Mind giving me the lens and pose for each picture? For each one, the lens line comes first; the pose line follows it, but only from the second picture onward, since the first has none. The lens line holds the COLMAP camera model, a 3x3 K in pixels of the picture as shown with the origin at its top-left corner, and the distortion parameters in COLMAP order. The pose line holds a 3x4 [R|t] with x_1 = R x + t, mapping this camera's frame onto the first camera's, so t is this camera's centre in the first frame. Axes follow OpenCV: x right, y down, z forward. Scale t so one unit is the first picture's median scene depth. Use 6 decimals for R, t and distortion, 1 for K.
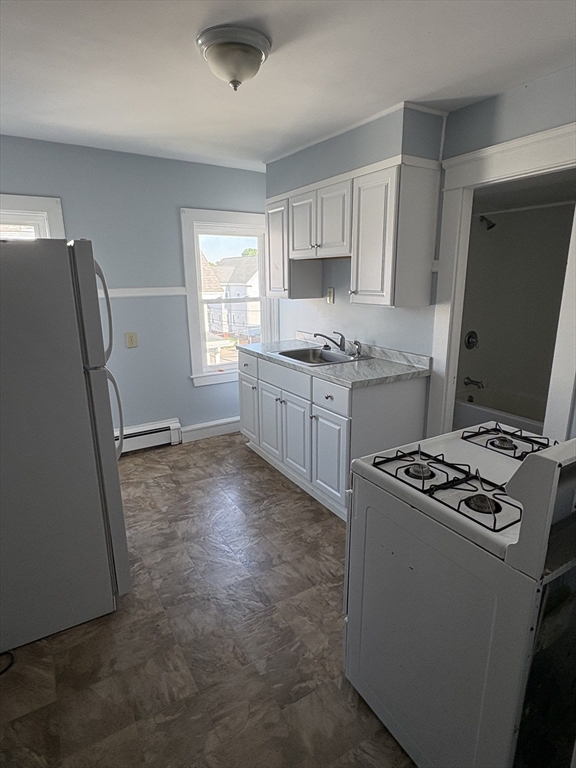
lens RADIAL K [[425.7, 0, 288.0], [0, 425.7, 384.0], [0, 0, 1]] dist [-0.001476, 0.000295]
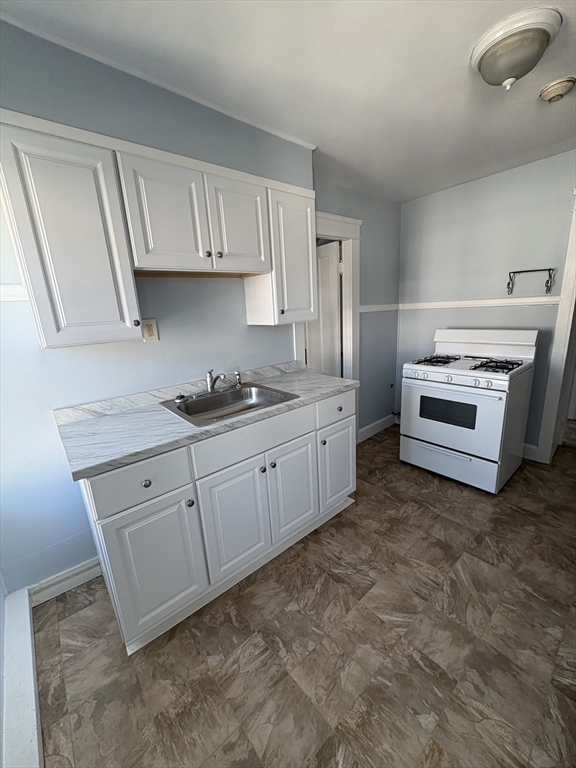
lens RADIAL K [[307.6, 0, 288.0], [0, 307.6, 384.0], [0, 0, 1]] dist [0.000666, 0.000022]
pose [[-0.167042, -0.224613, 0.960024, -0.525454], [0.296669, 0.917130, 0.266197, -0.233638], [-0.940258, 0.329275, -0.086564, 1.040166]]
